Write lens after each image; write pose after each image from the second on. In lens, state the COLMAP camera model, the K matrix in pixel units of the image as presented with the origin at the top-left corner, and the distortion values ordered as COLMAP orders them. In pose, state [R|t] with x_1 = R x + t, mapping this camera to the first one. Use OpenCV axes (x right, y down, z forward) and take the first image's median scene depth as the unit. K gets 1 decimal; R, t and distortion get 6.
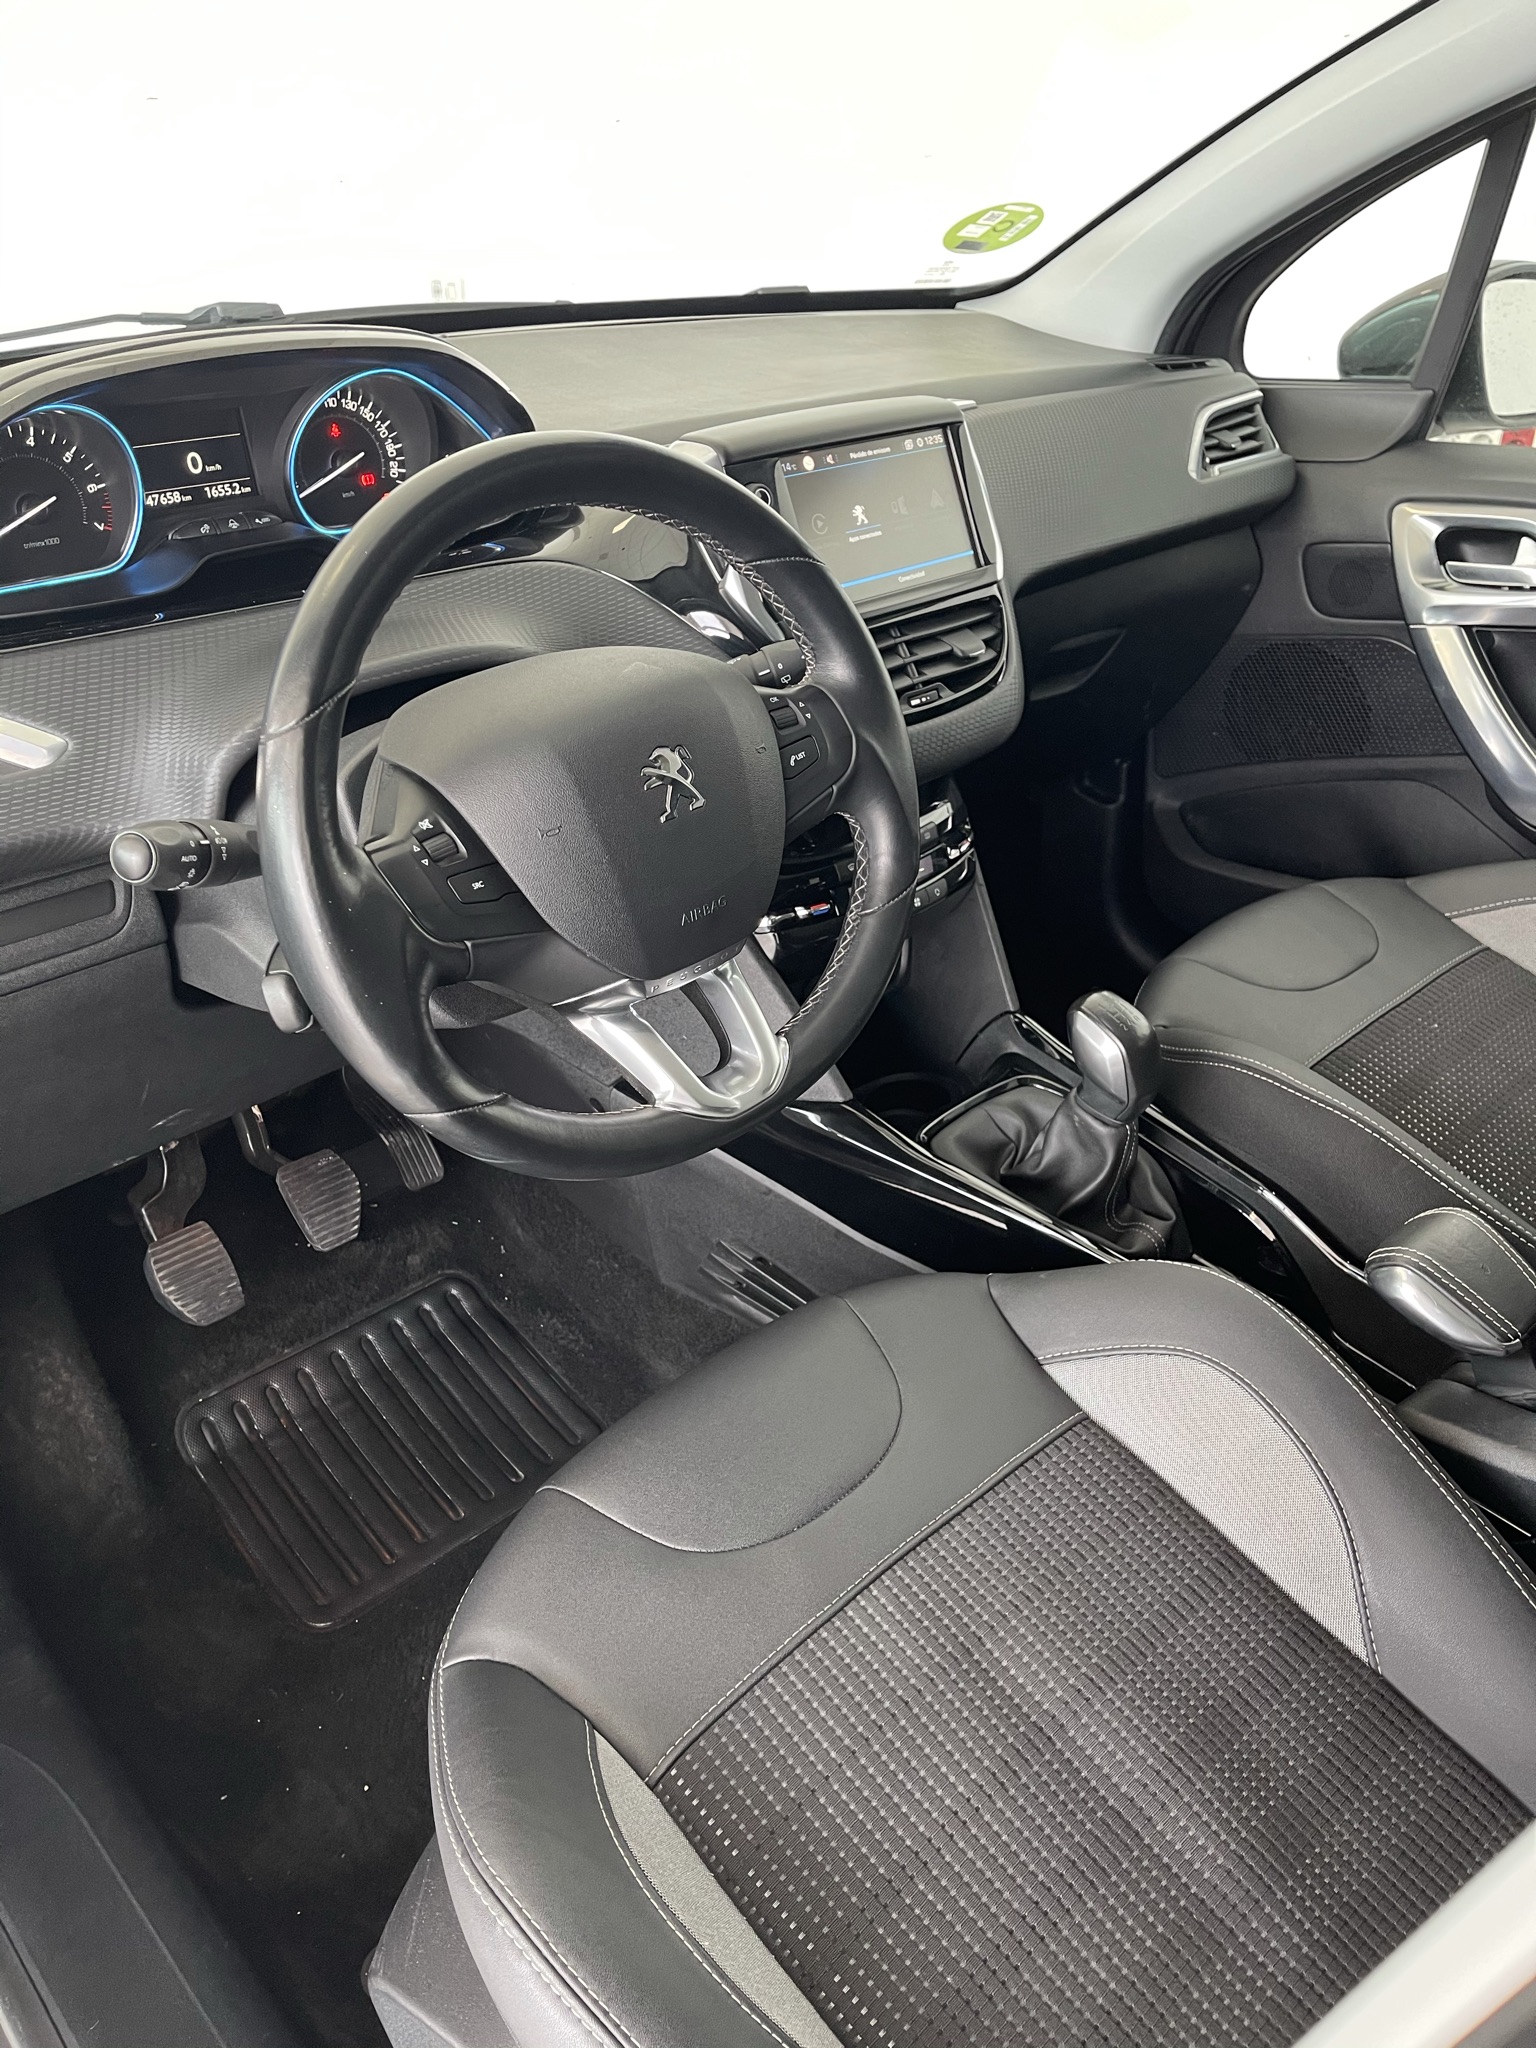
lens RADIAL K [[1559.1, 0, 768.0], [0, 1559.1, 1024.0], [0, 0, 1]] dist [0.003145, -0.005682]
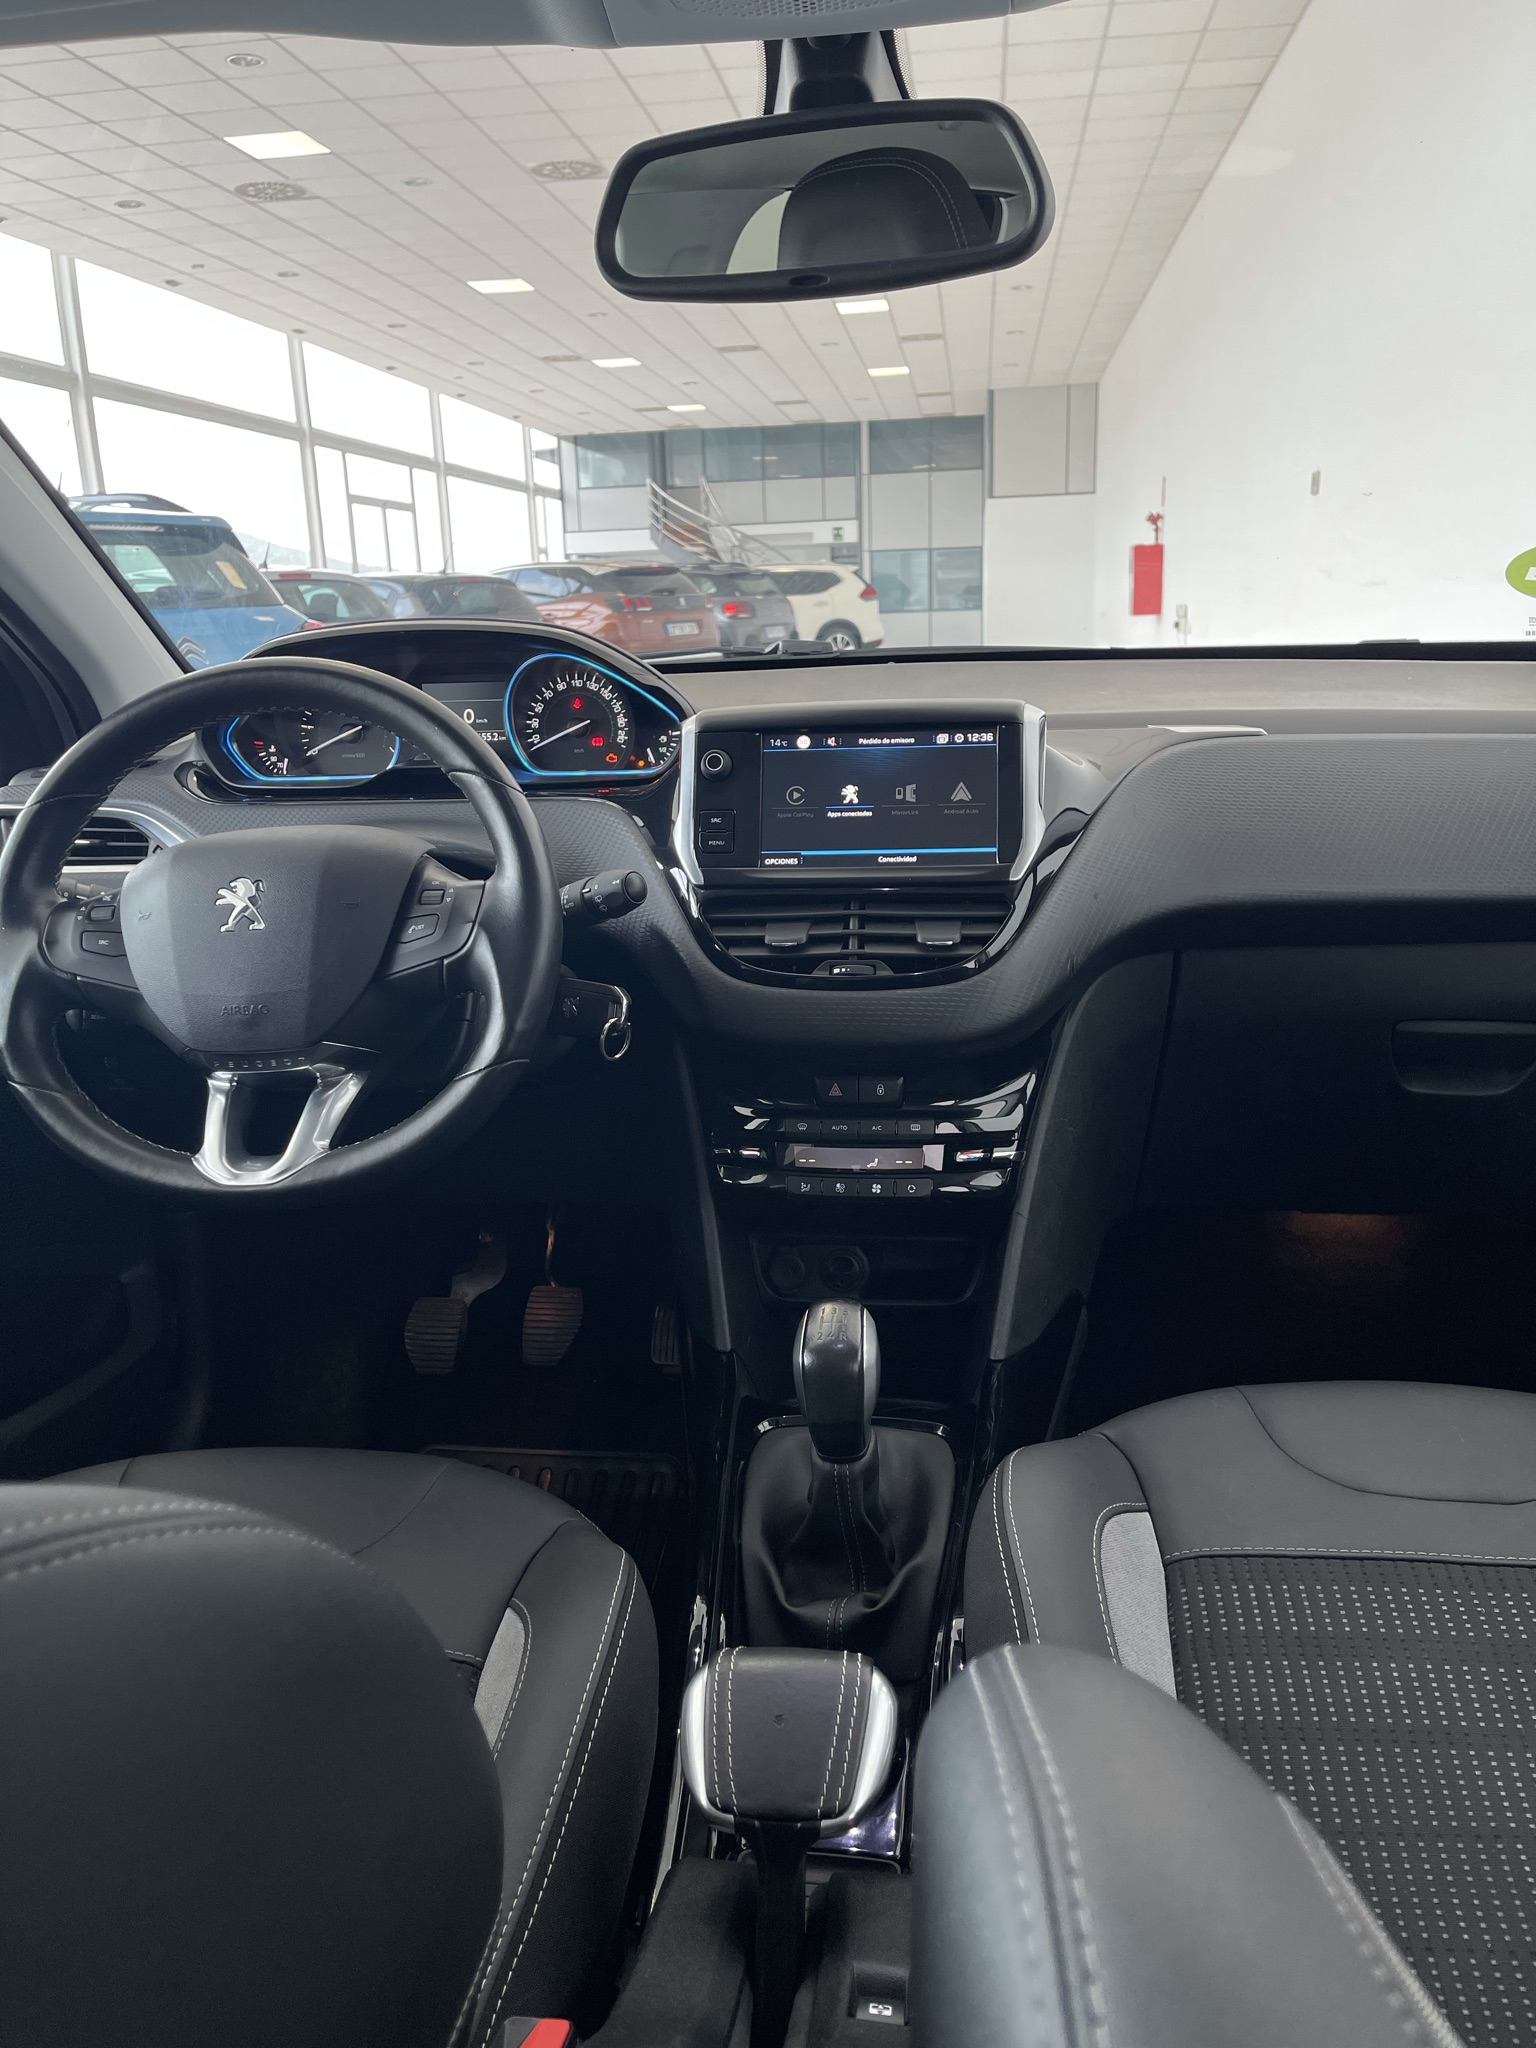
lens RADIAL K [[1559.1, 0, 768.0], [0, 1559.1, 1024.0], [0, 0, 1]] dist [0.003145, -0.005682]
pose [[0.623142, 0.179829, -0.761154, 0.847317], [-0.358219, 0.930750, -0.073369, -0.086374], [0.695251, 0.318379, 0.644407, 0.337107]]
